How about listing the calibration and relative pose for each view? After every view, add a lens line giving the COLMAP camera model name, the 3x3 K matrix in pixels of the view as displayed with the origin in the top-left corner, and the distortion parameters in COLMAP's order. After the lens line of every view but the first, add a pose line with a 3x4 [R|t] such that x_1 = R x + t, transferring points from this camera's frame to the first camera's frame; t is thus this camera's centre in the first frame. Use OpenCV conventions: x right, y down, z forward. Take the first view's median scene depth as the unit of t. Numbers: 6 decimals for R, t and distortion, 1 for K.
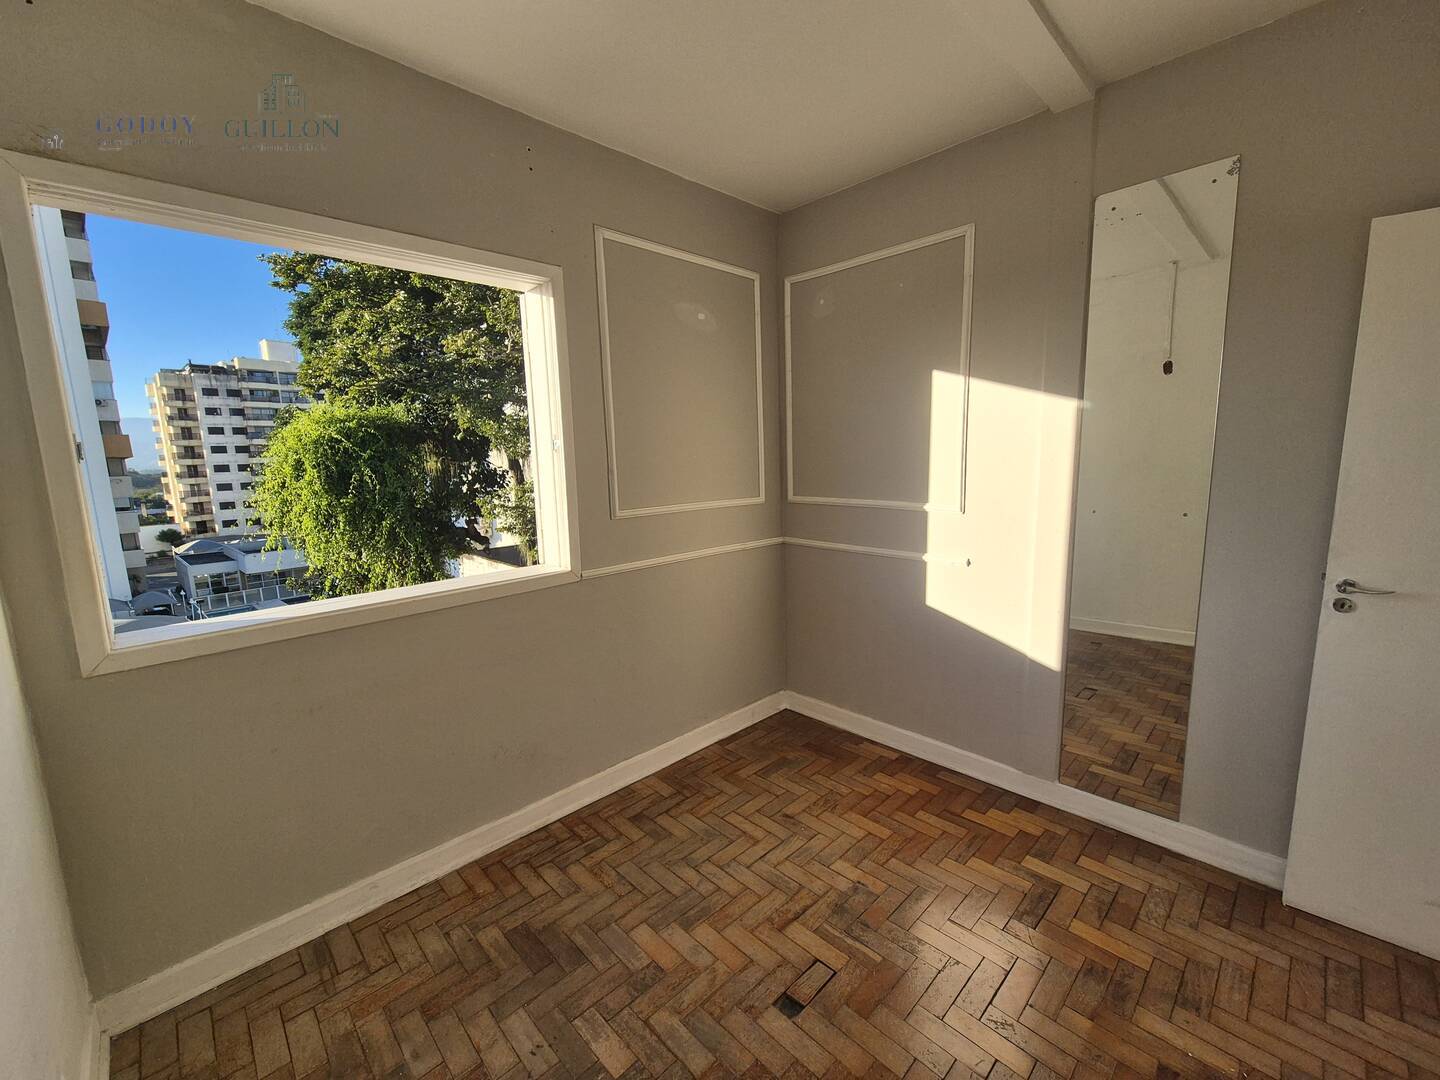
lens RADIAL K [[586.0, 0, 713.8], [0, 586.0, 544.0], [0, 0, 1]] dist [0.001529, 0.000252]
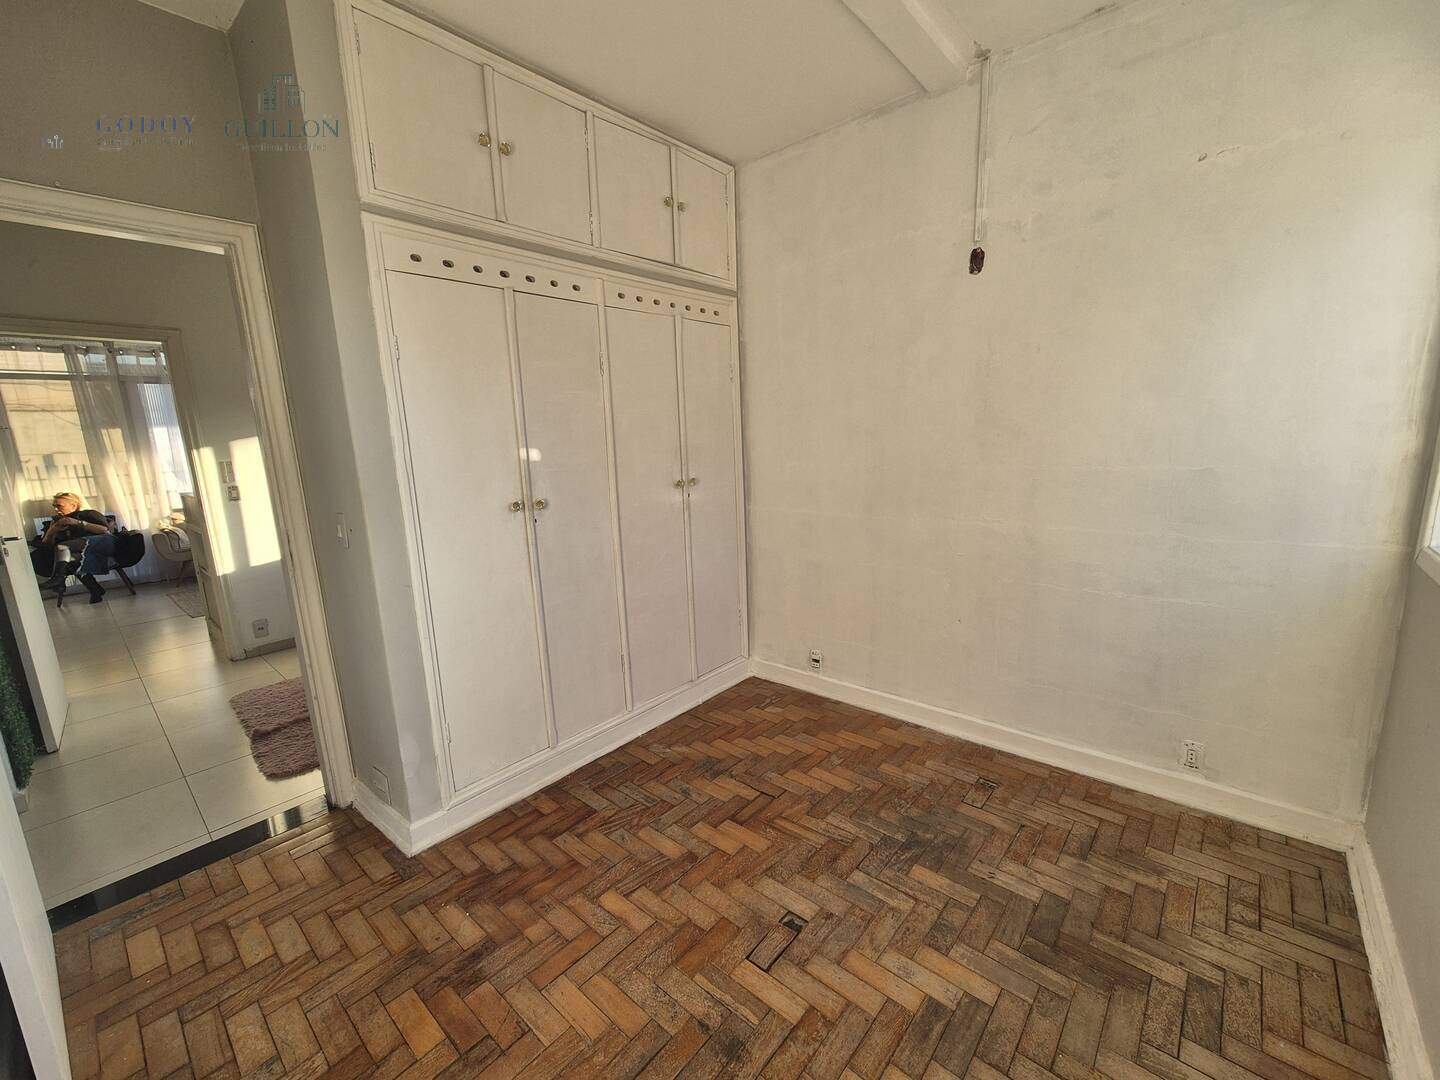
lens RADIAL K [[590.6, 0, 715.3], [0, 590.6, 541.9], [0, 0, 1]] dist [0.000260, 0.000006]
pose [[-0.994359, 0.079877, -0.069778, 0.217652], [0.052701, 0.943028, 0.328514, -0.169295], [0.092044, 0.322984, -0.941918, 1.342861]]
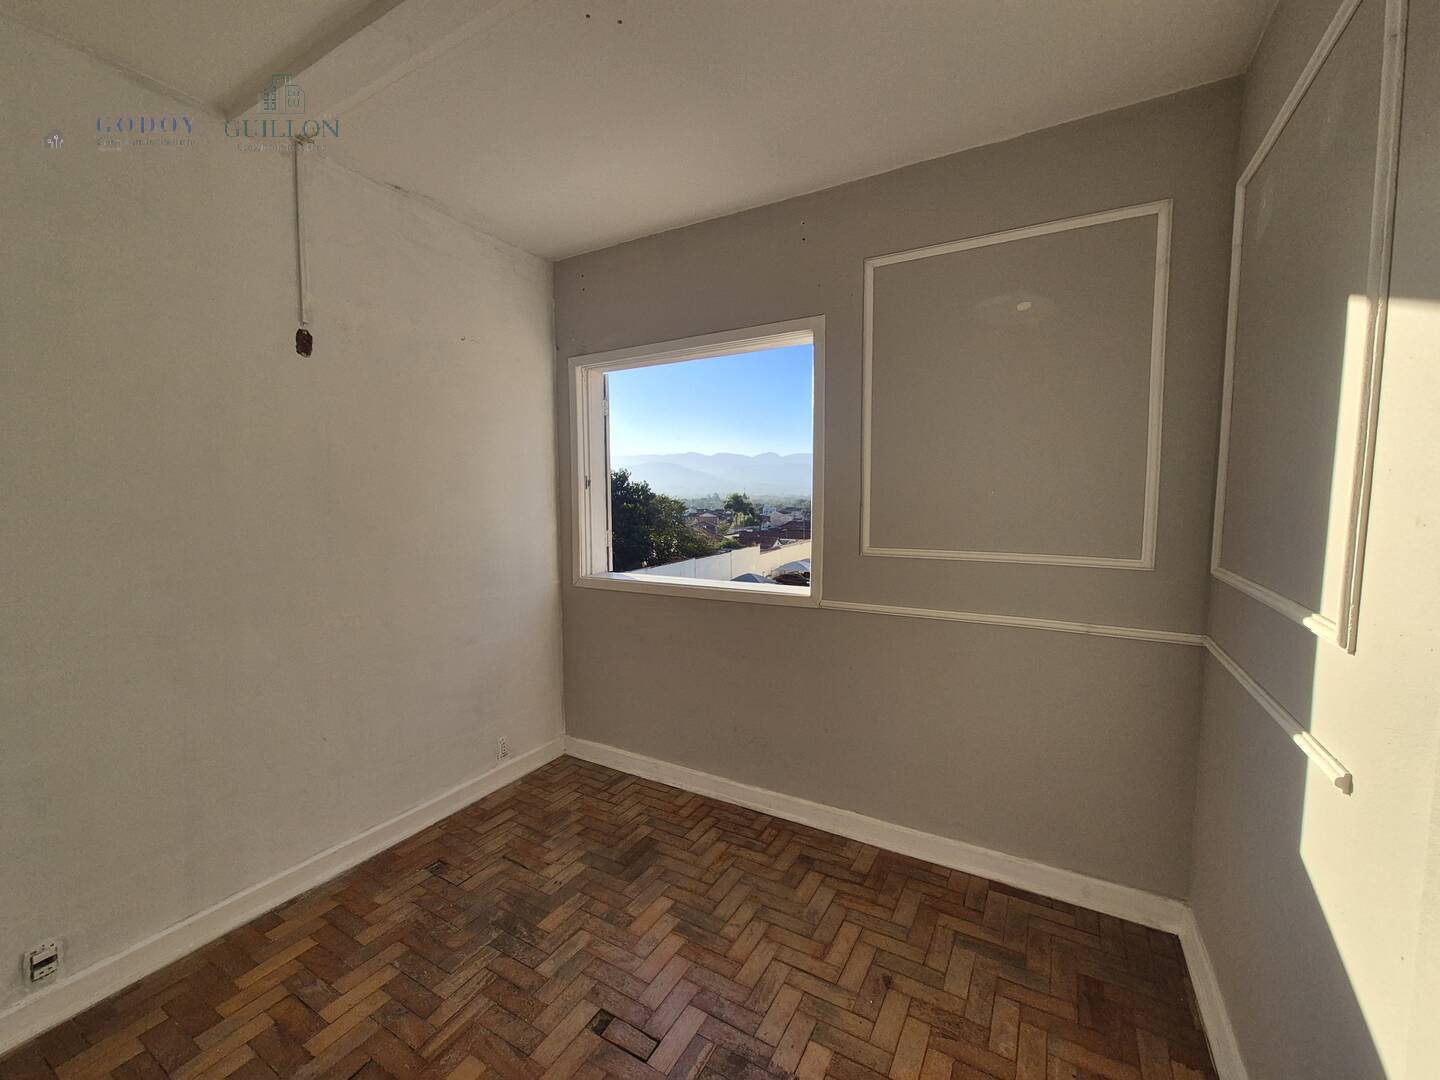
lens RADIAL K [[587.9, 0, 719.8], [0, 587.9, 545.4], [0, 0, 1]] dist [-0.000866, 0.000007]
pose [[0.284242, 0.107715, -0.952683, 0.817550], [-0.149290, 0.986521, 0.066999, -0.106130], [0.947058, 0.123182, 0.296491, 0.596340]]
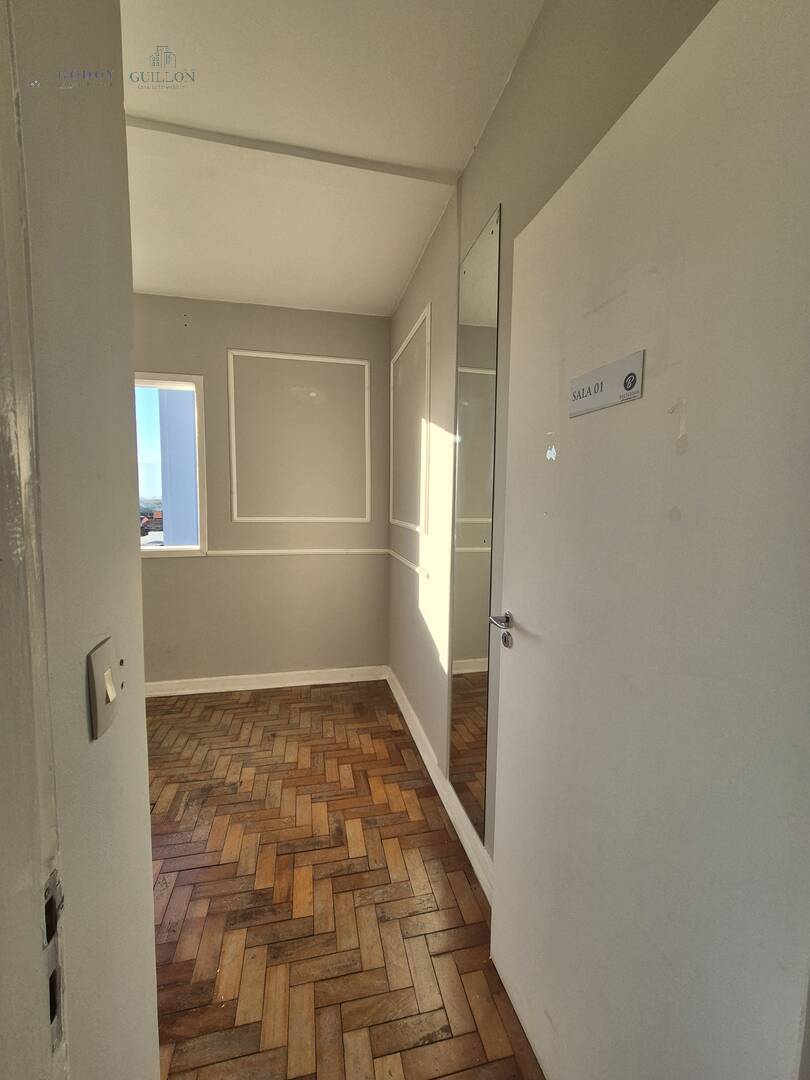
lens RADIAL K [[437.0, 0, 399.5], [0, 437.0, 539.6], [0, 0, 1]] dist [0.001580, -0.000062]
pose [[0.851717, 0.080906, -0.517718, 1.037972], [-0.110370, 0.993542, -0.026309, -0.015730], [0.512246, 0.079548, 0.855147, 0.243043]]
